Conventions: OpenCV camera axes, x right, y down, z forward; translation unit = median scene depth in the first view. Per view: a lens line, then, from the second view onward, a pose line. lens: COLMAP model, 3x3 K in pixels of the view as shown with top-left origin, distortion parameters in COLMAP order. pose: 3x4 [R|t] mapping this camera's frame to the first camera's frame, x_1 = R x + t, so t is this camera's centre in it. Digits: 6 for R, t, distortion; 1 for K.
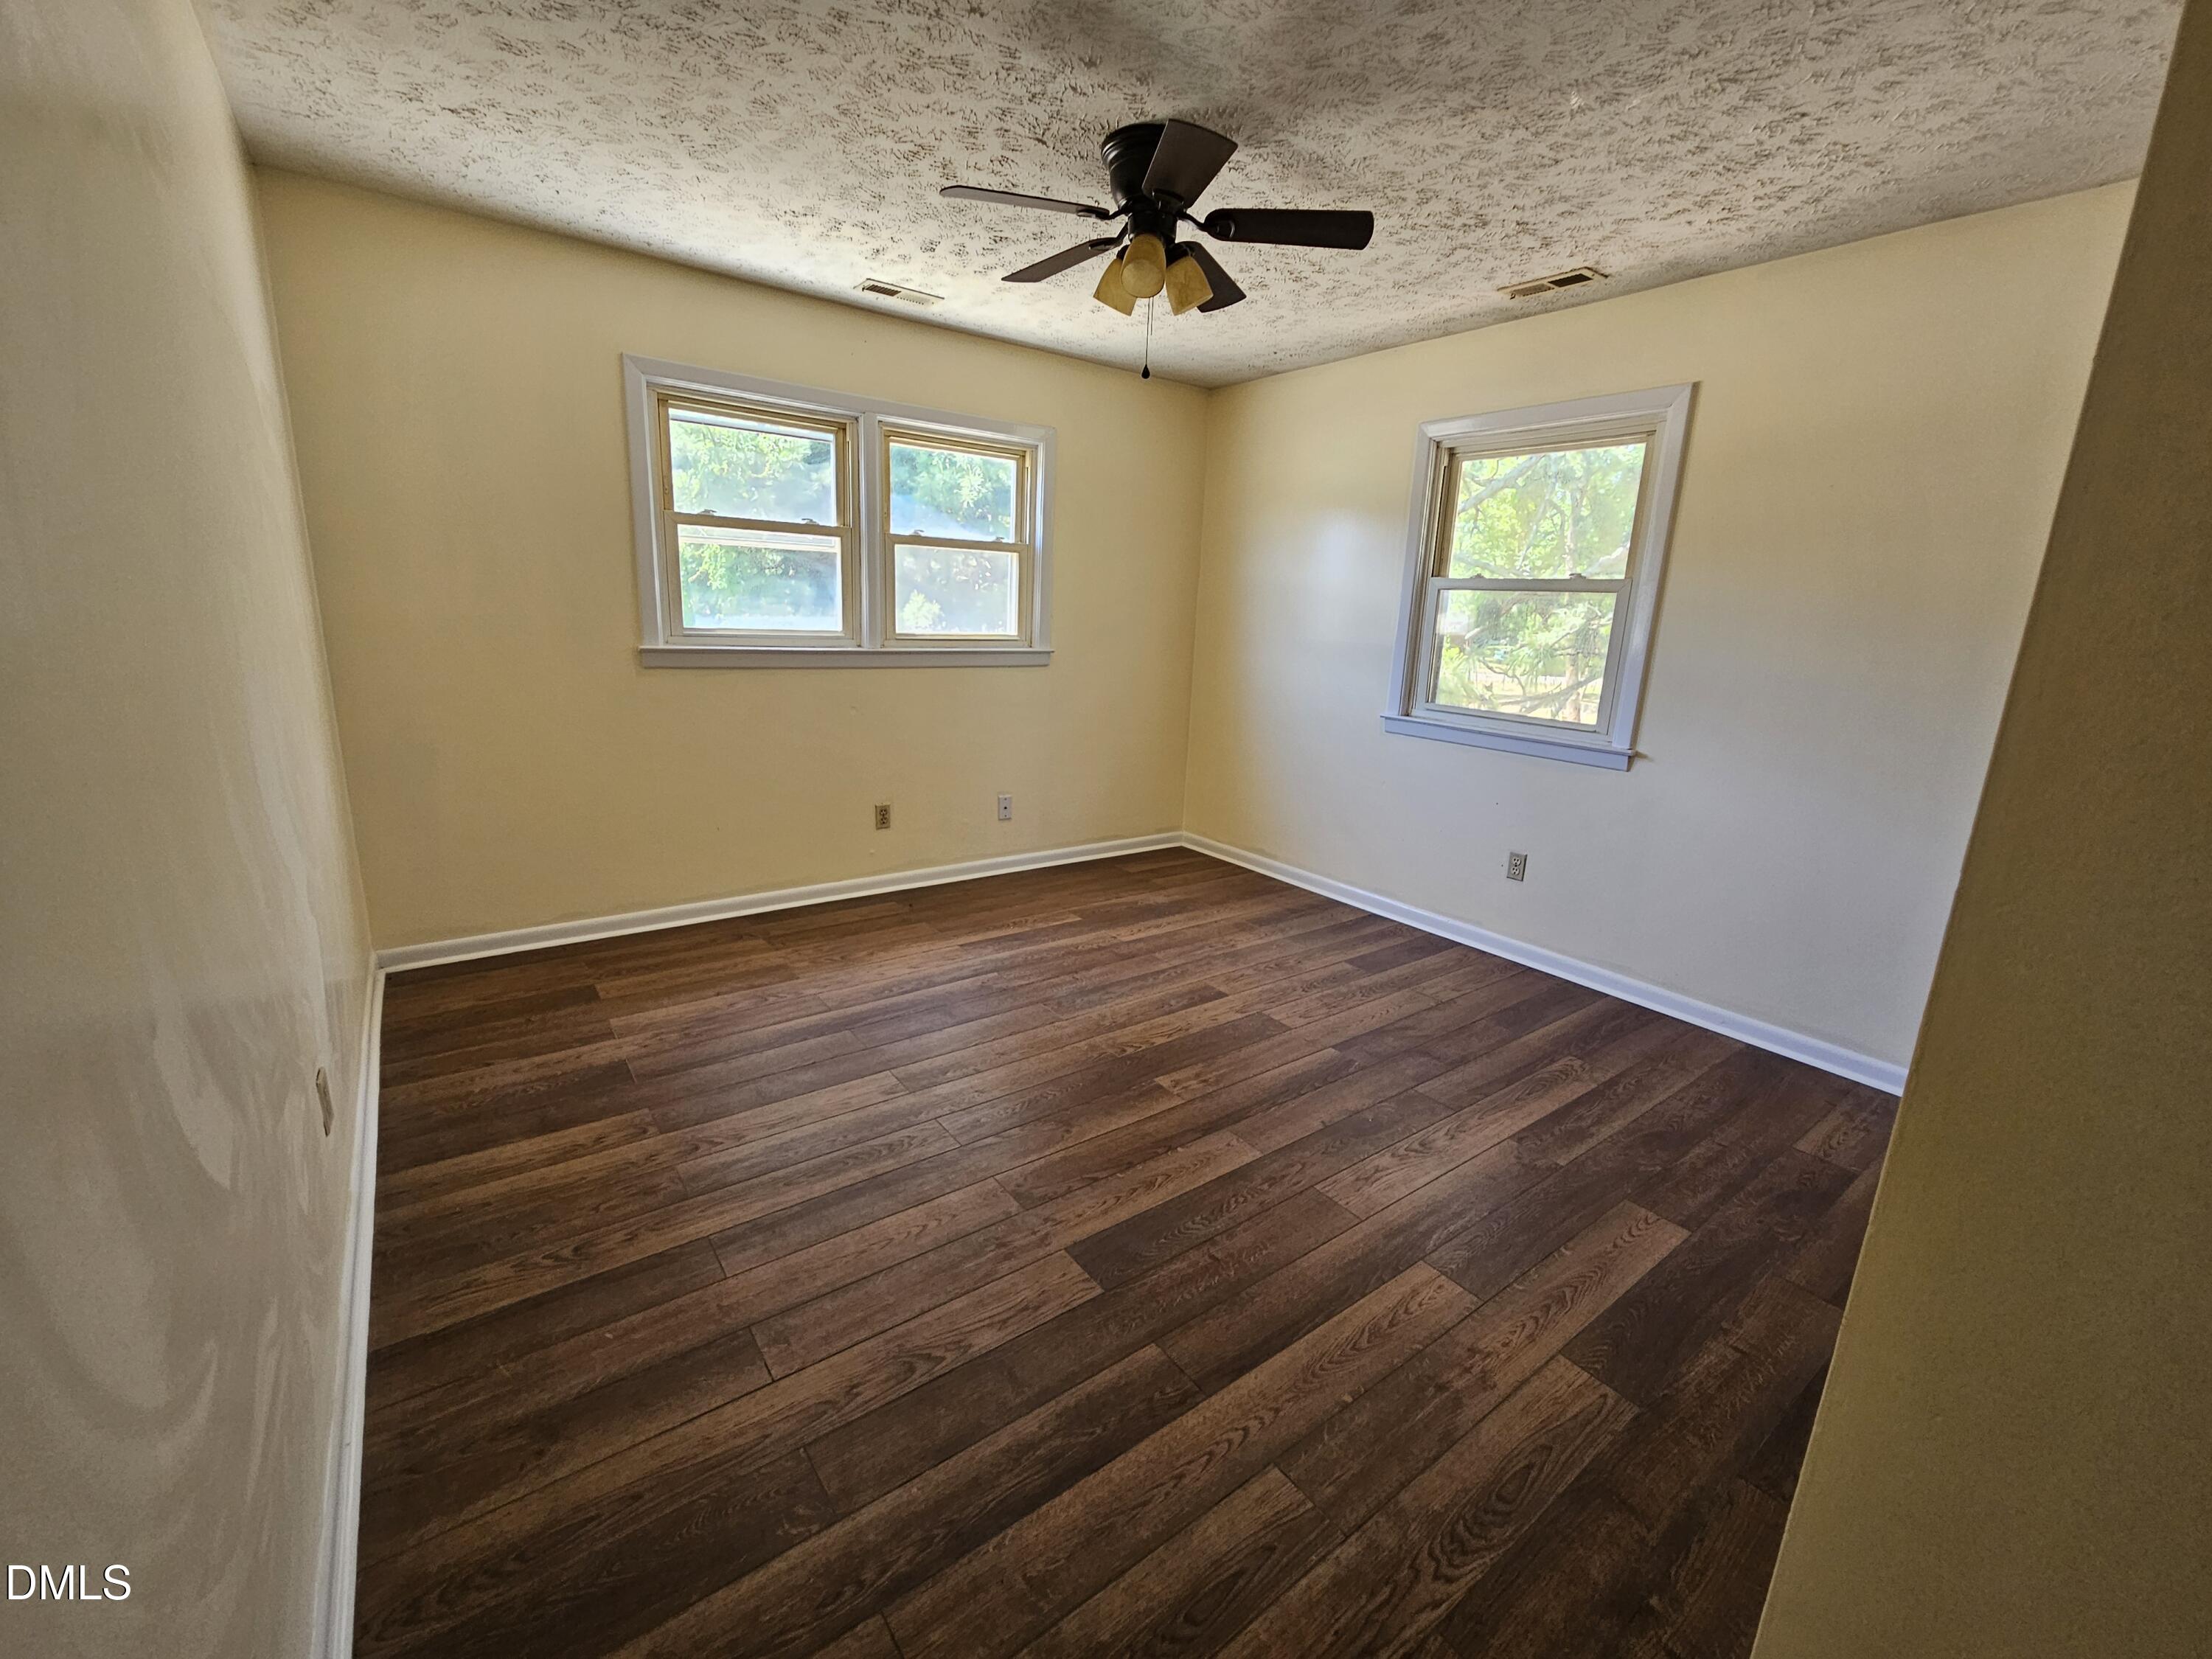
lens RADIAL K [[912.1, 0, 1104.2], [0, 912.1, 814.5], [0, 0, 1]] dist [-0.001622, -0.000237]
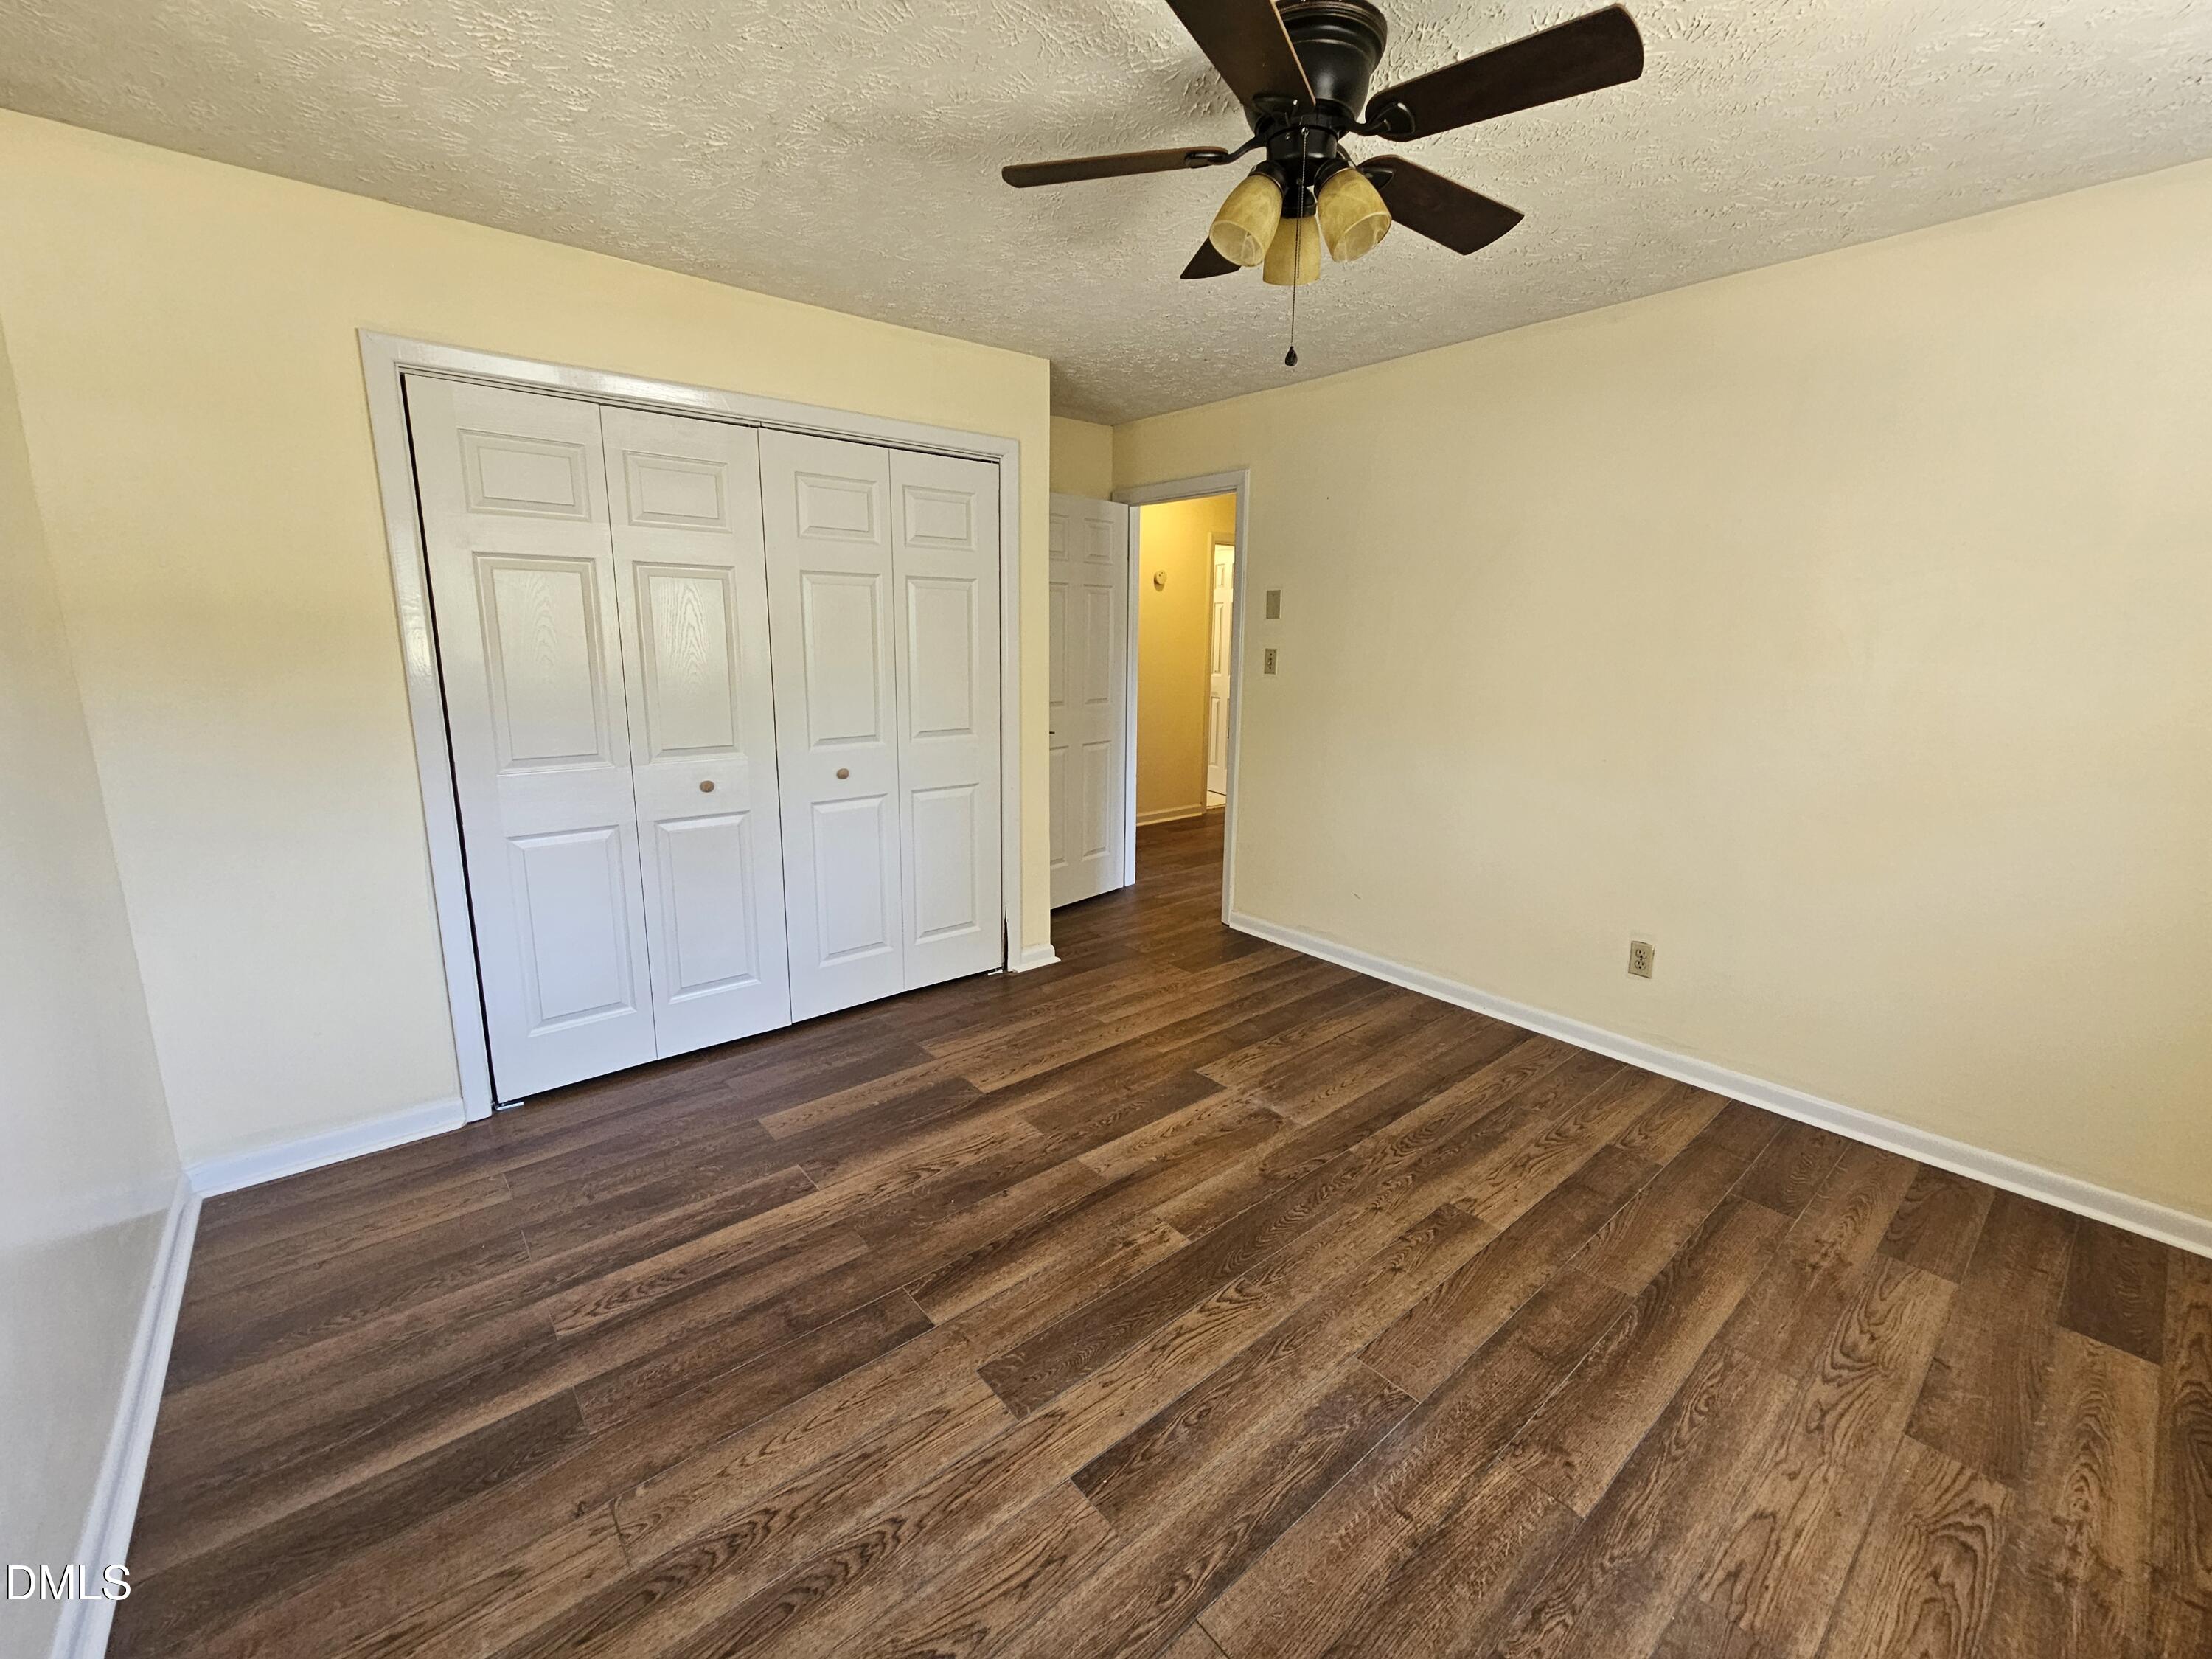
lens RADIAL K [[912.1, 0, 1104.2], [0, 912.1, 814.5], [0, 0, 1]] dist [-0.001622, -0.000237]
pose [[-0.997158, -0.036114, -0.066113, 0.197876], [-0.060324, 0.908454, 0.413609, -0.390307], [0.045123, 0.416422, -0.908051, 1.567499]]
